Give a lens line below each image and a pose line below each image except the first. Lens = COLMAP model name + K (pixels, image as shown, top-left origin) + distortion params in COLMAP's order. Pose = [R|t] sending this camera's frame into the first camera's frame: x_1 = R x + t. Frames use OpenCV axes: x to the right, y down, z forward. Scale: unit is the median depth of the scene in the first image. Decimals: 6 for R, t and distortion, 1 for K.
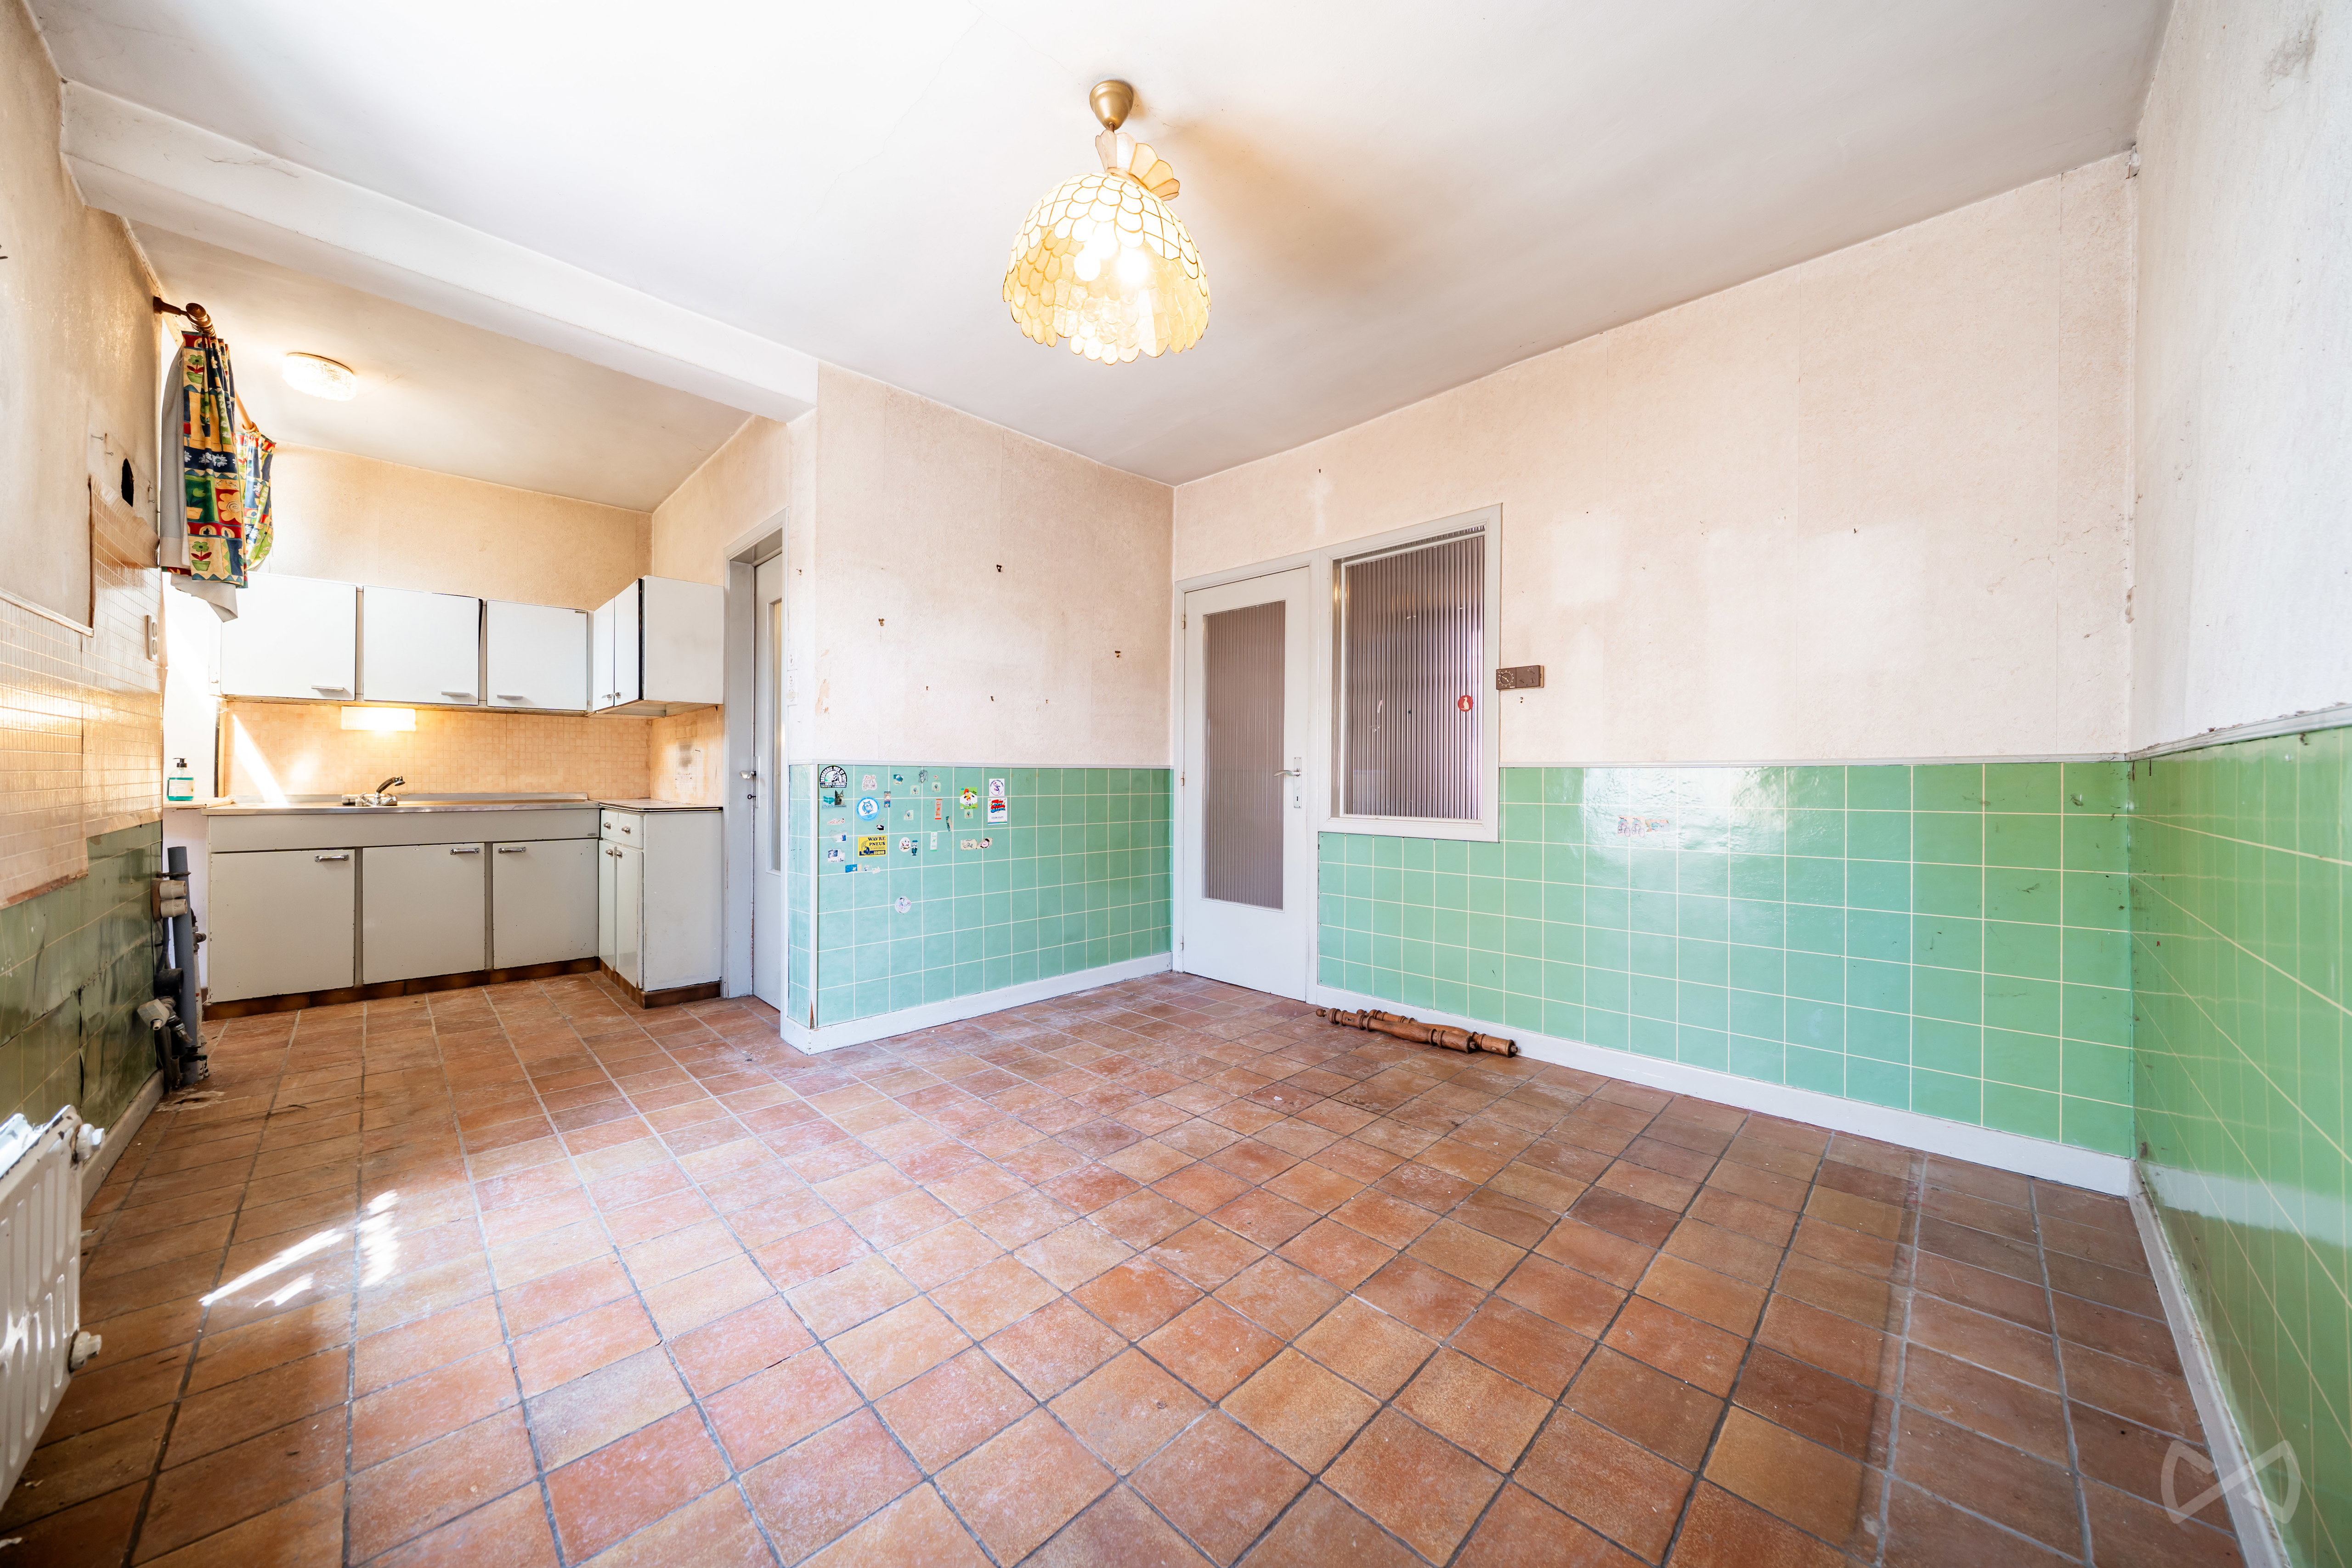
lens RADIAL K [[800.8, 0, 1169.3], [0, 800.8, 782.0], [0, 0, 1]] dist [-0.001639, 0.000128]
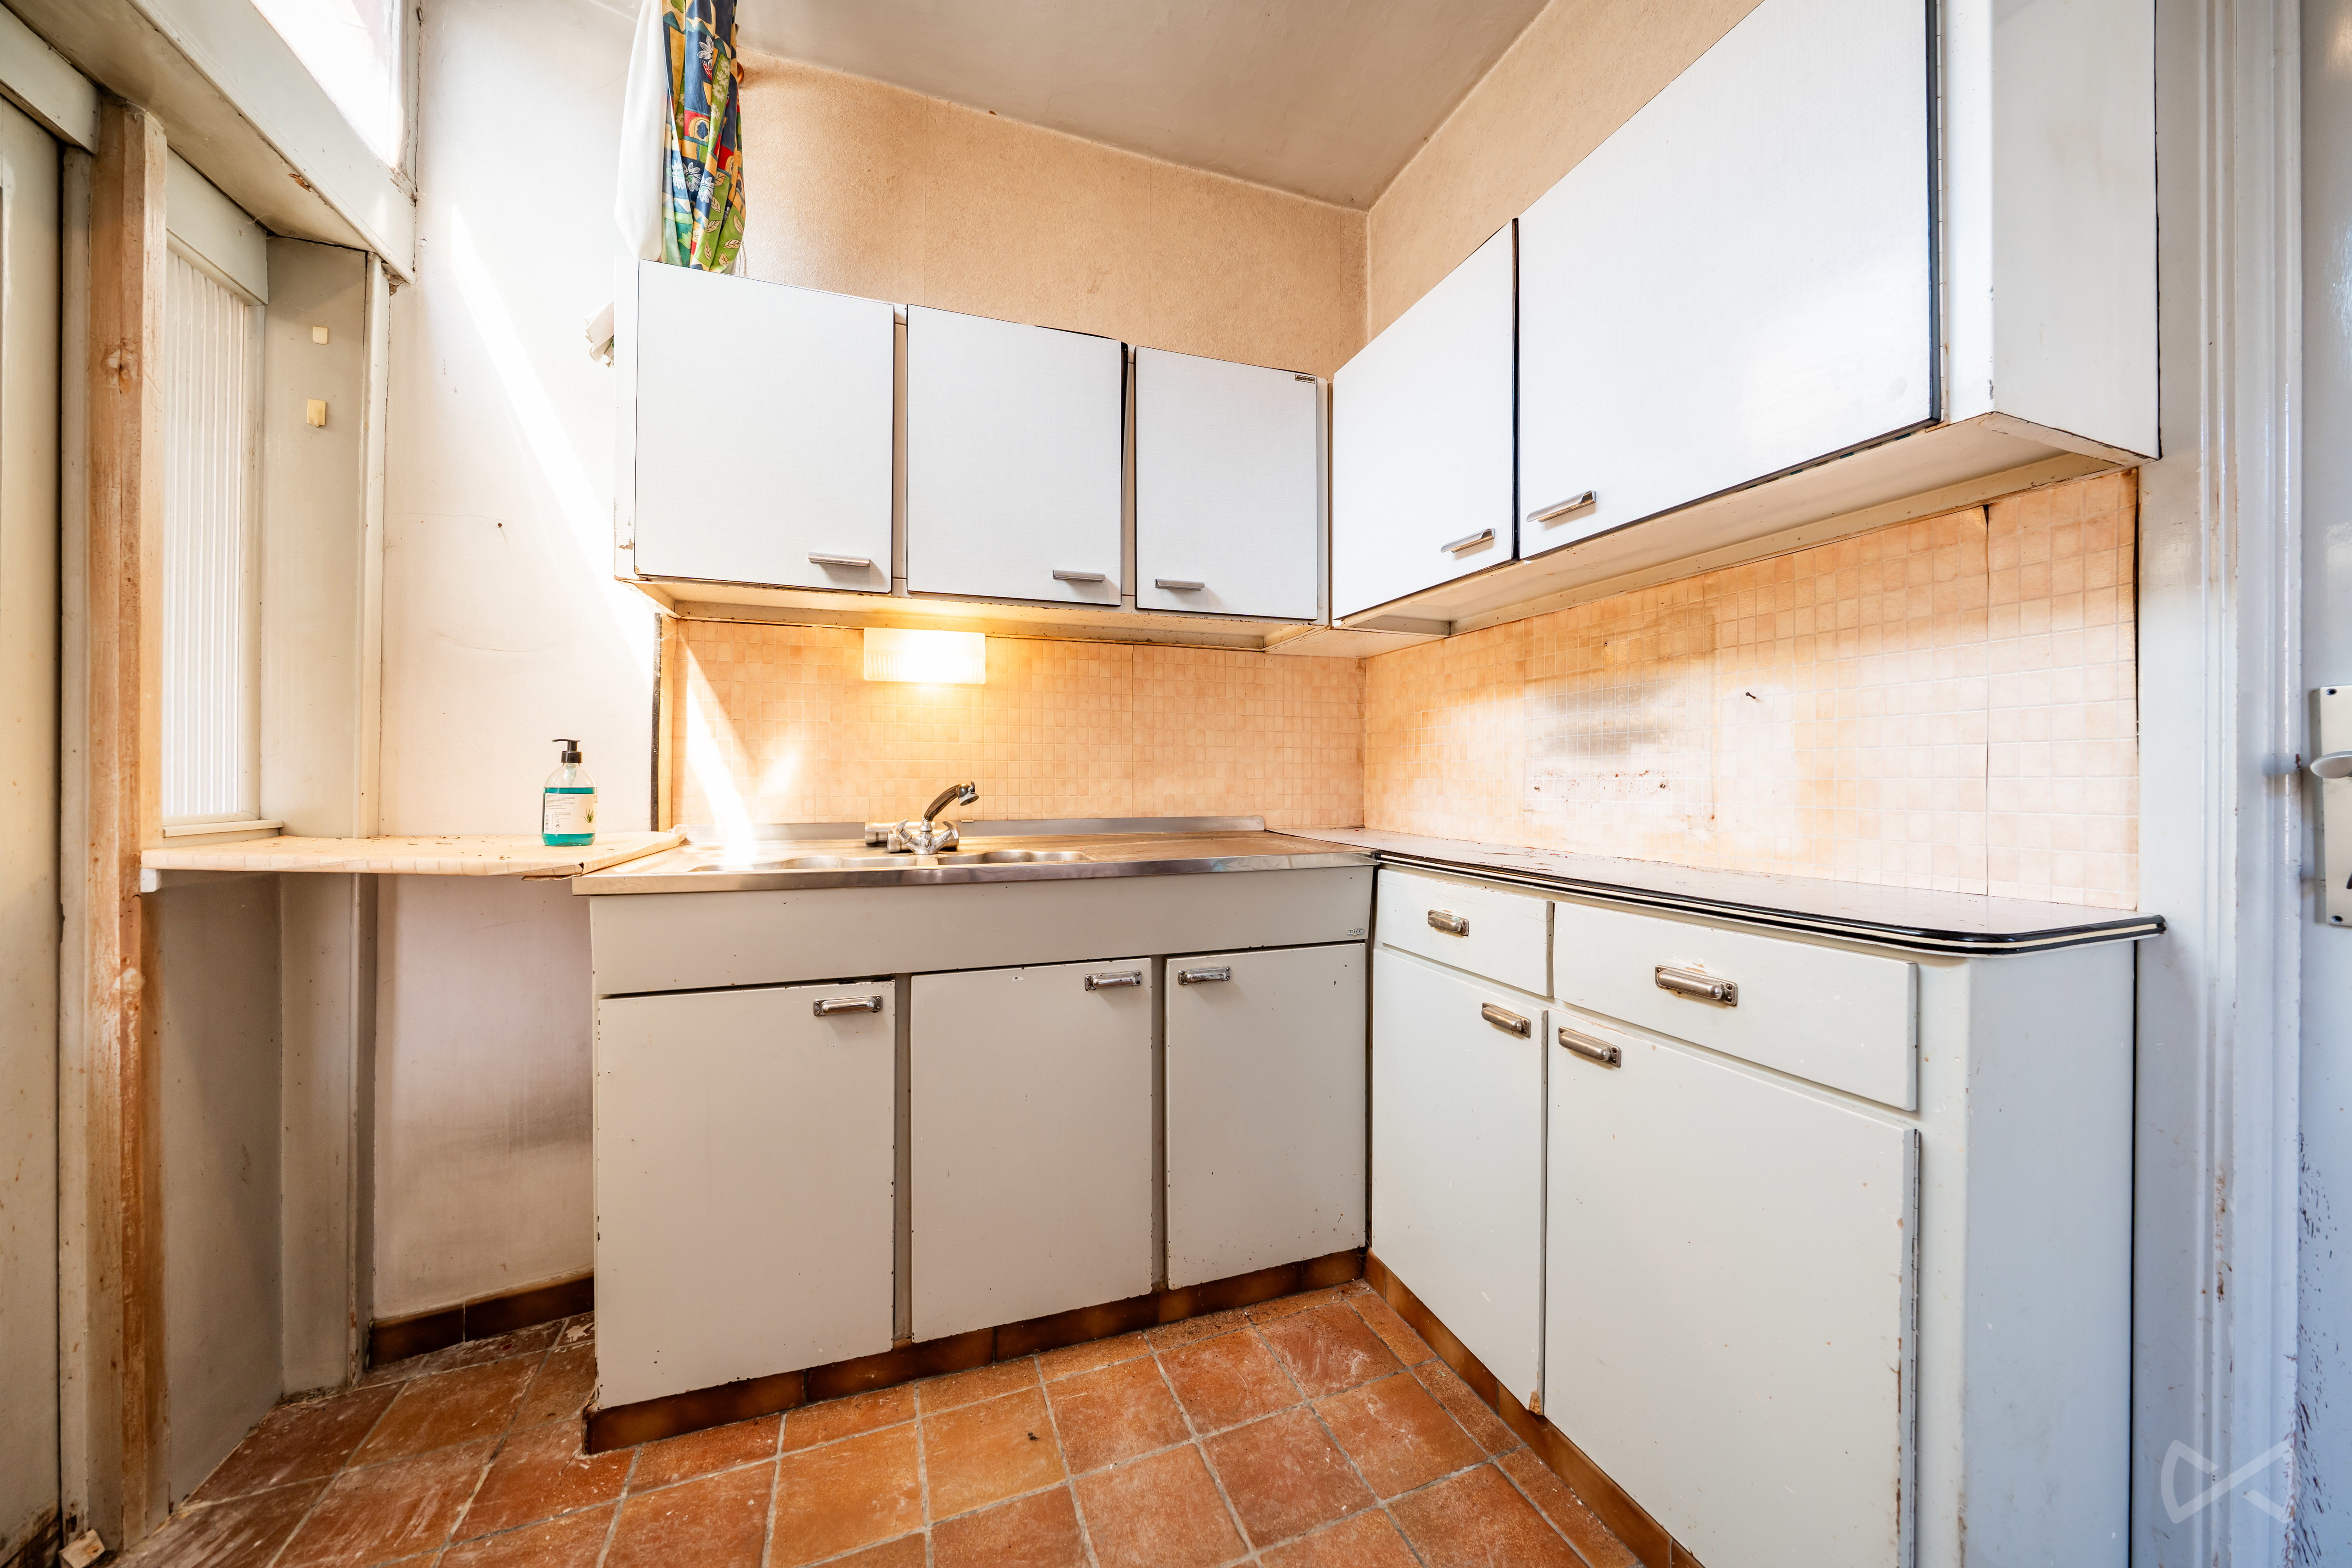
lens RADIAL K [[800.8, 0, 1174.6], [0, 800.8, 782.4], [0, 0, 1]] dist [-0.001639, 0.000128]
pose [[0.913805, -0.003025, -0.406142, -0.699818], [0.002017, 0.999994, -0.002910, -0.006095], [0.406148, 0.001840, 0.913805, 0.665907]]
